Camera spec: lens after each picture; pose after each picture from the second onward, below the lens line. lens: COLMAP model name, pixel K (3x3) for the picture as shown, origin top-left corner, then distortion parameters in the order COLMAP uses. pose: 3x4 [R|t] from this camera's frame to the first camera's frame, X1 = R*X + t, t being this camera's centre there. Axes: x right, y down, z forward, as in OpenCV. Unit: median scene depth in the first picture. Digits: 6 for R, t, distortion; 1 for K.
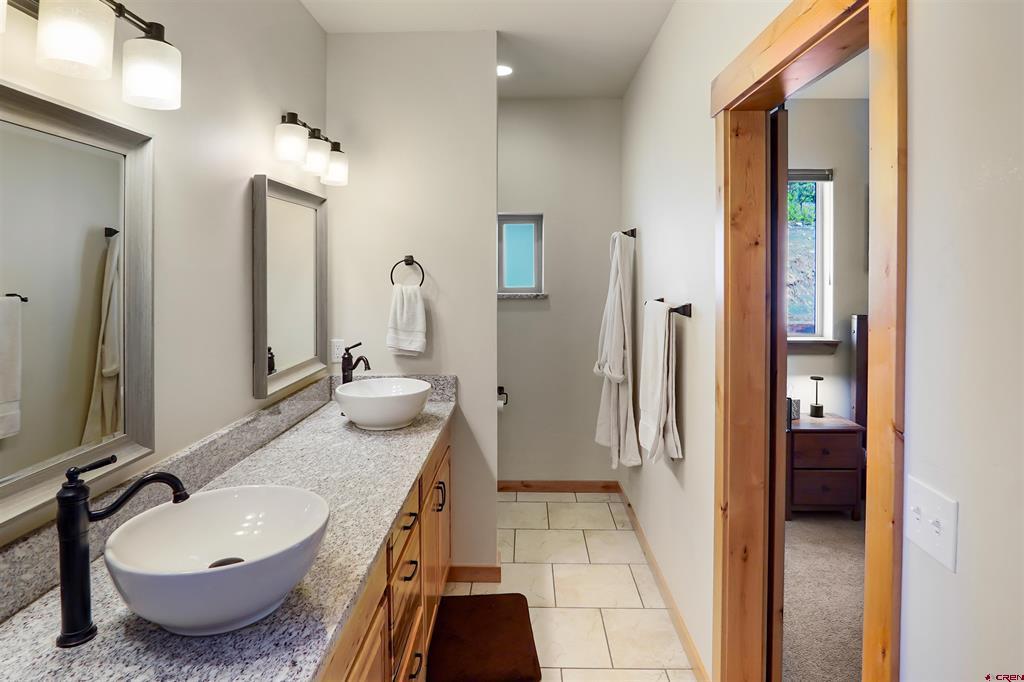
lens RADIAL K [[575.7, 0, 510.3], [0, 575.7, 280.6], [0, 0, 1]] dist [-0.028261, 0.002303]
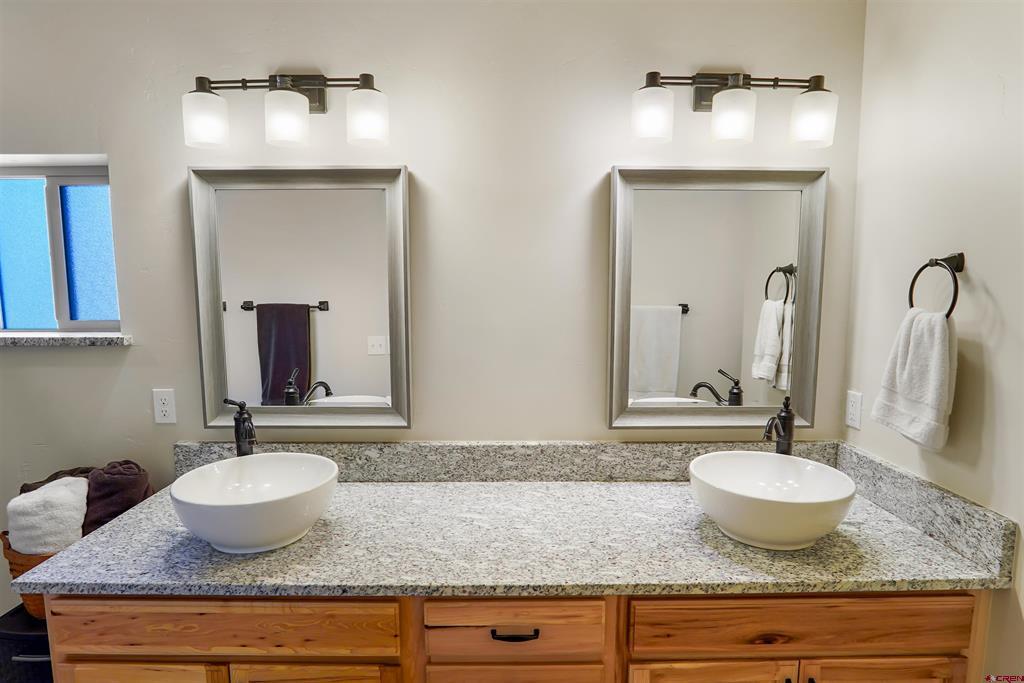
lens RADIAL K [[557.2, 0, 511.0], [0, 557.2, 359.2], [0, 0, 1]] dist [-0.026041, 0.000518]
pose [[0.034939, 0.138834, -0.989699, 0.467154], [-0.018052, 0.990230, 0.138271, -0.018132], [0.999226, 0.013035, 0.037104, 0.964319]]
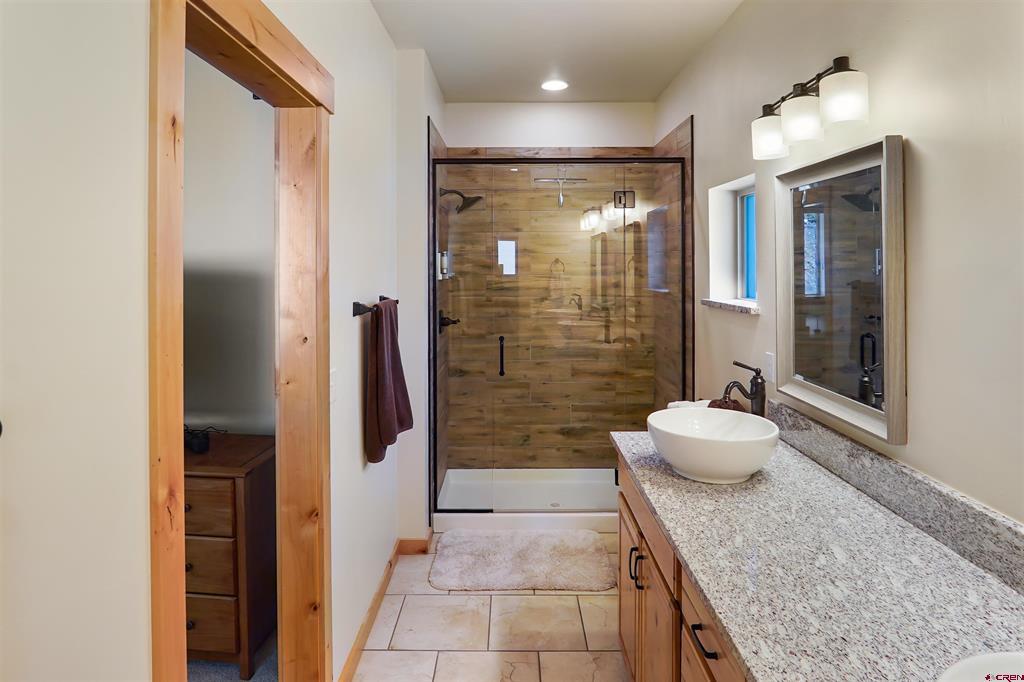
lens RADIAL K [[591.3, 0, 513.6], [0, 591.3, 291.8], [0, 0, 1]] dist [-0.042023, 0.017393]
pose [[-0.999618, 0.002256, -0.027536, 0.065910], [0.000587, 0.998170, 0.060463, -0.030189], [0.027622, 0.060424, -0.997791, 1.652380]]
